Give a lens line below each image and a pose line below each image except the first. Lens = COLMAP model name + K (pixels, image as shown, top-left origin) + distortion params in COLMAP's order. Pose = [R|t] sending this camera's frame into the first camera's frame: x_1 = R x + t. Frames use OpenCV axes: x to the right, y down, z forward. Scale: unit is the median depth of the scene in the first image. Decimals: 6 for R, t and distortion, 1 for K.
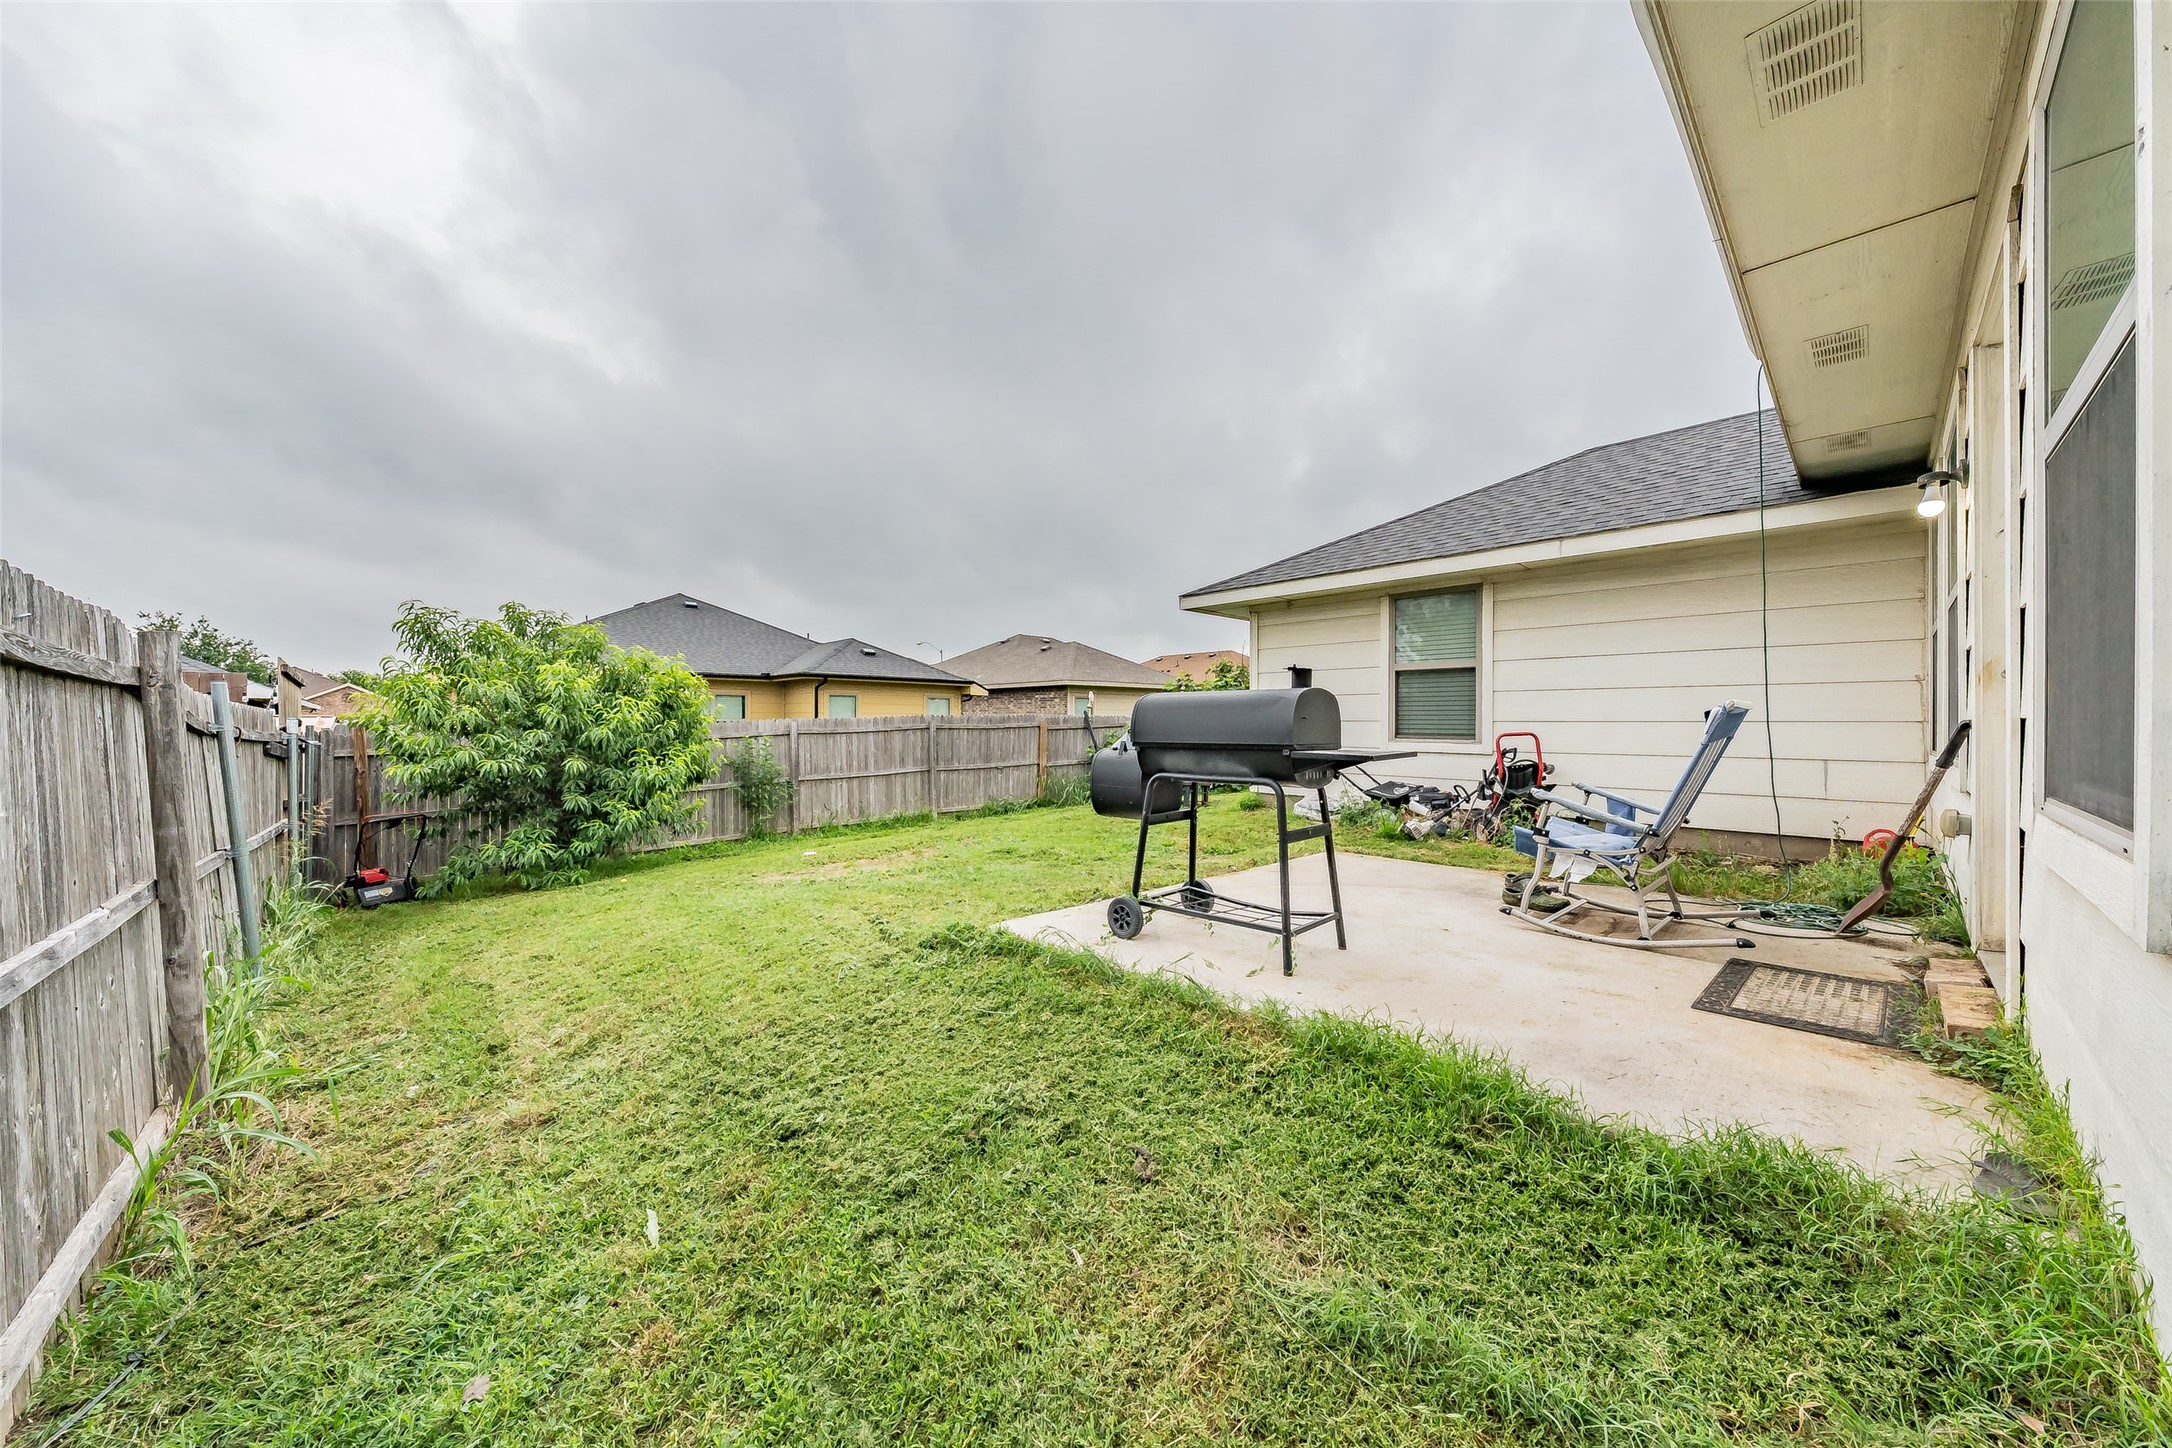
lens RADIAL K [[732.1, 0, 1119.3], [0, 732.1, 725.1], [0, 0, 1]] dist [-0.000446, -0.000020]
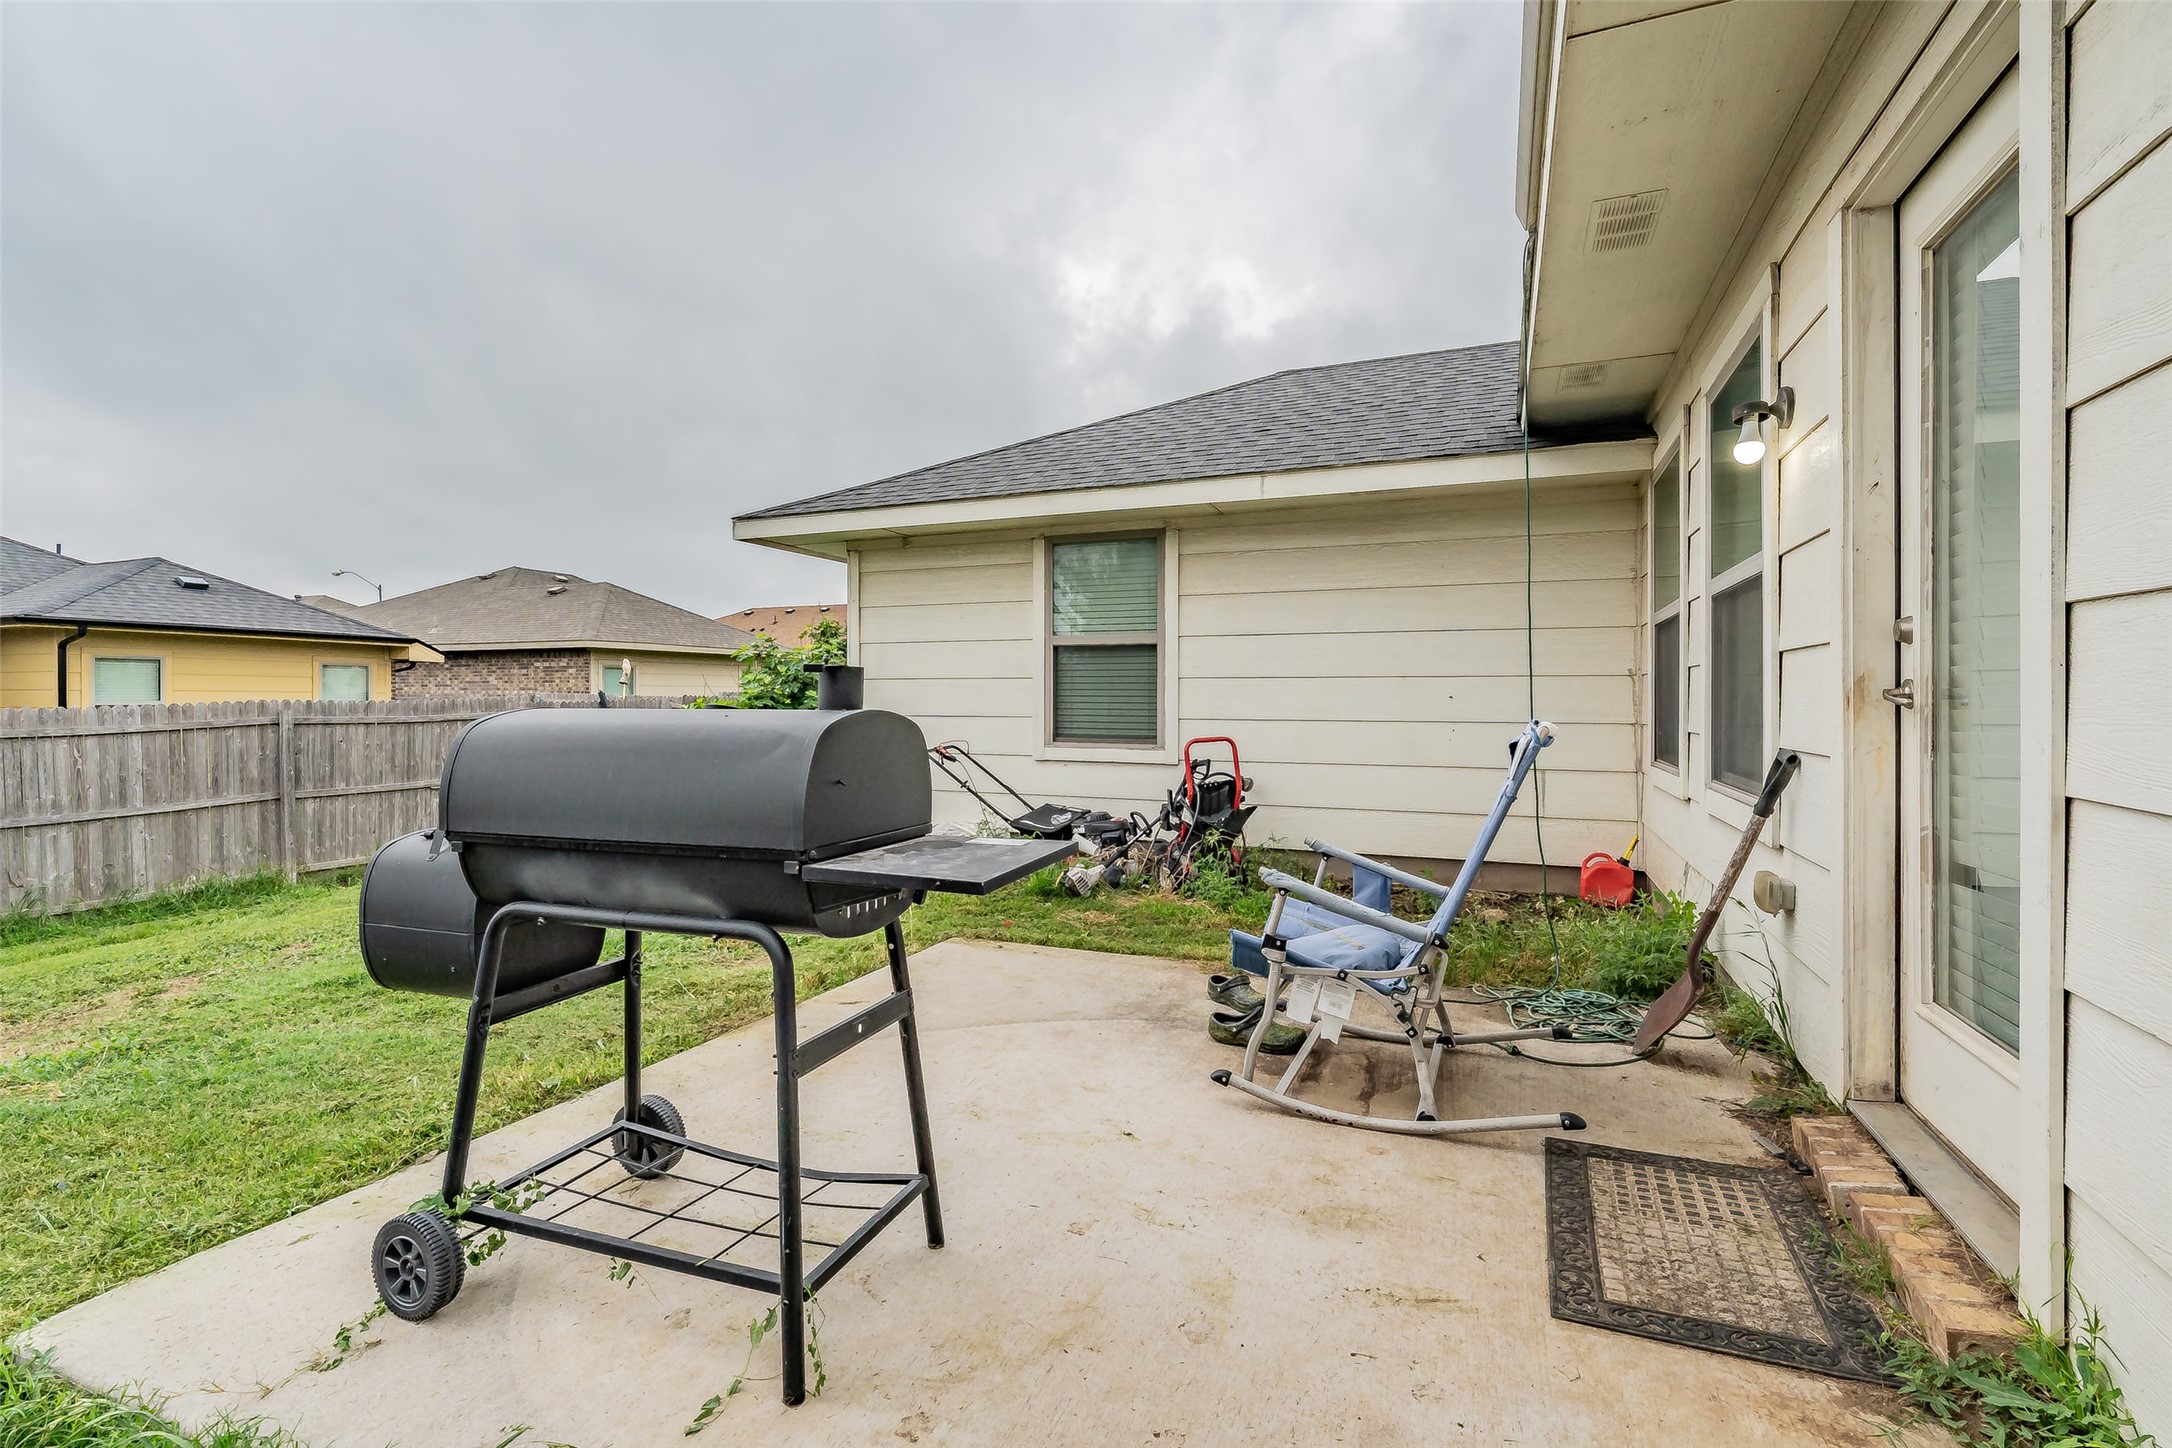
lens RADIAL K [[941.8, 0, 1094.6], [0, 941.8, 695.4], [0, 0, 1]] dist [0.000343, 0.000129]
pose [[0.921828, 0.000731, 0.387600, 0.078037], [0.001617, 0.999982, -0.005733, -0.025811], [-0.387597, 0.005911, 0.921810, 0.187772]]
